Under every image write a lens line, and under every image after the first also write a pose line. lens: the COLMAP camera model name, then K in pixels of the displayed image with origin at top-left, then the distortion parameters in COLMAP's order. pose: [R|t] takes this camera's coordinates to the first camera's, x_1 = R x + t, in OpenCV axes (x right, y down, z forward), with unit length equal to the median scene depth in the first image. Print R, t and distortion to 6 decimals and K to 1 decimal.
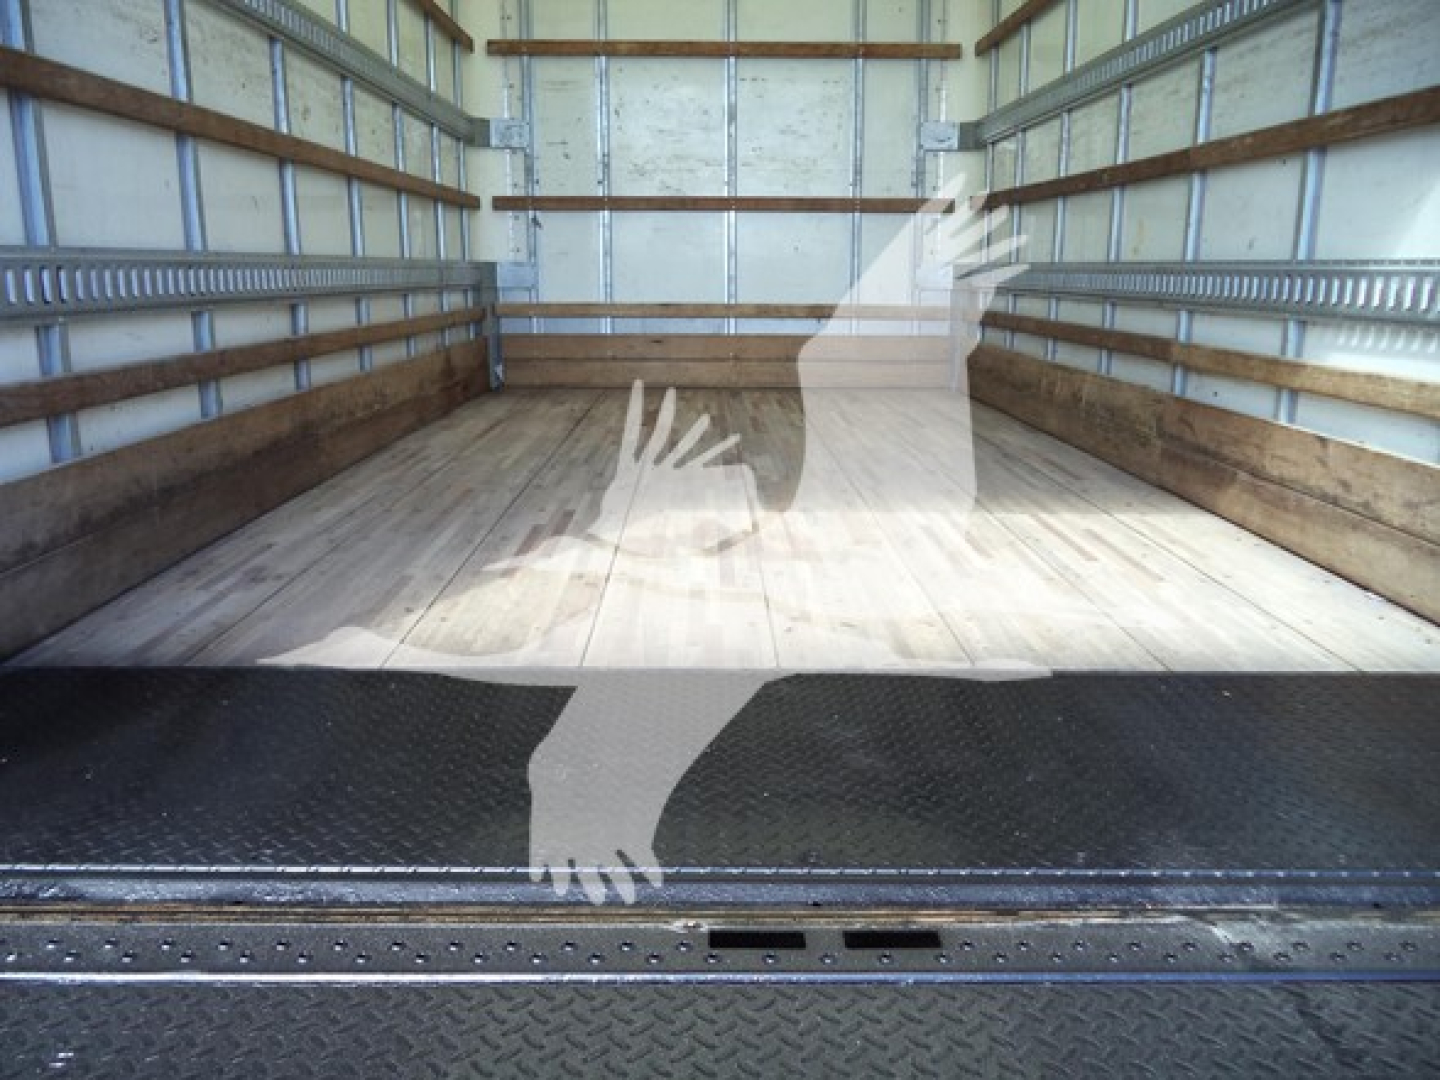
lens RADIAL K [[1181.2, 0, 756.7], [0, 1181.2, 524.1], [0, 0, 1]] dist [-0.008750, -0.007161]
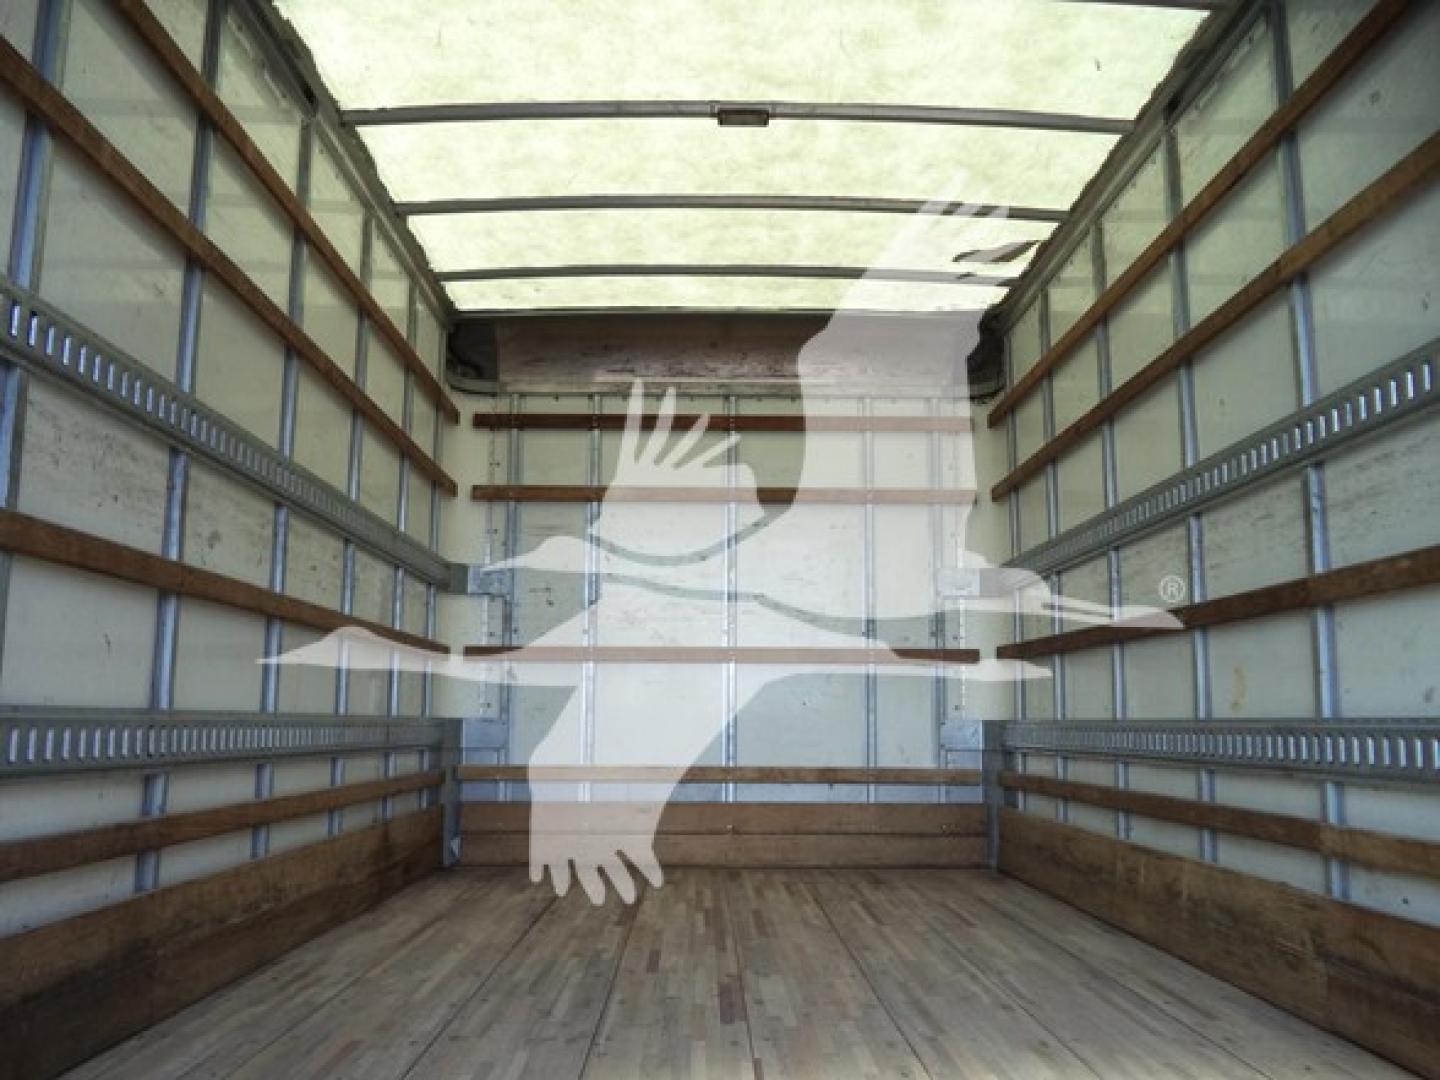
lens RADIAL K [[1144.4, 0, 733.3], [0, 1144.4, 536.6], [0, 0, 1]] dist [-0.005888, -0.017753]
pose [[0.999845, -0.002167, -0.017483, -0.005064], [-0.004390, 0.930436, -0.366428, -0.044398], [0.017061, 0.366448, 0.930282, 0.193733]]
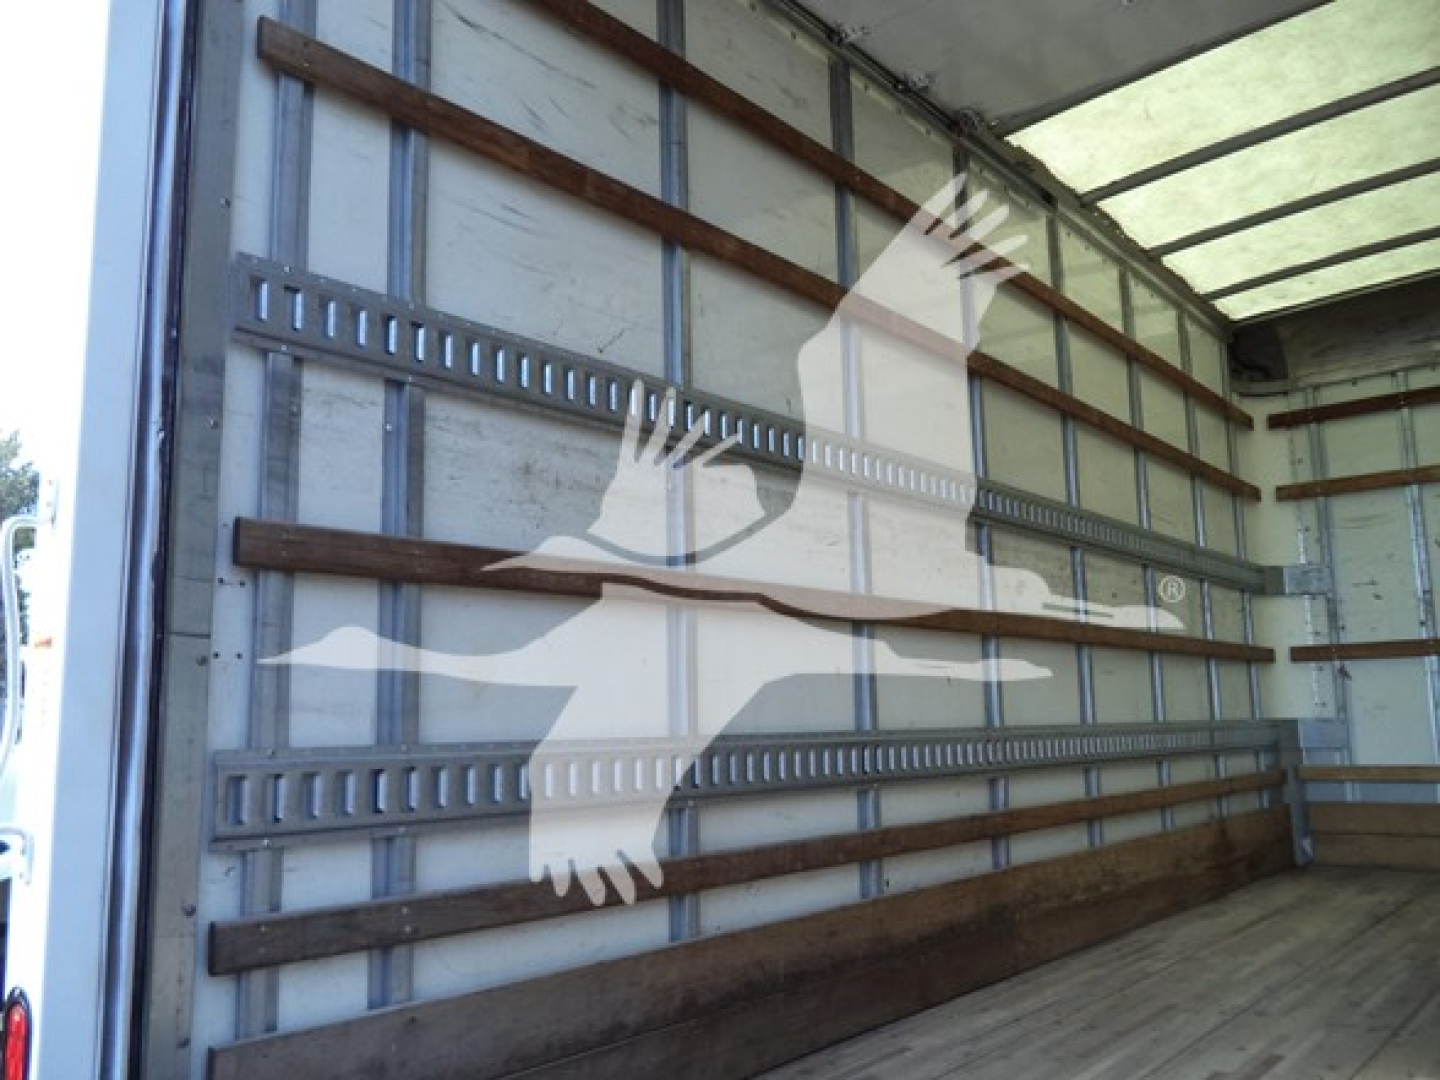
lens RADIAL K [[1181.2, 0, 756.7], [0, 1181.2, 524.1], [0, 0, 1]] dist [-0.008750, -0.007161]
pose [[0.743720, -0.130398, -0.655650, 0.090157], [-0.117851, 0.939853, -0.320604, -0.034210], [0.658021, 0.315709, 0.683620, 0.100310]]
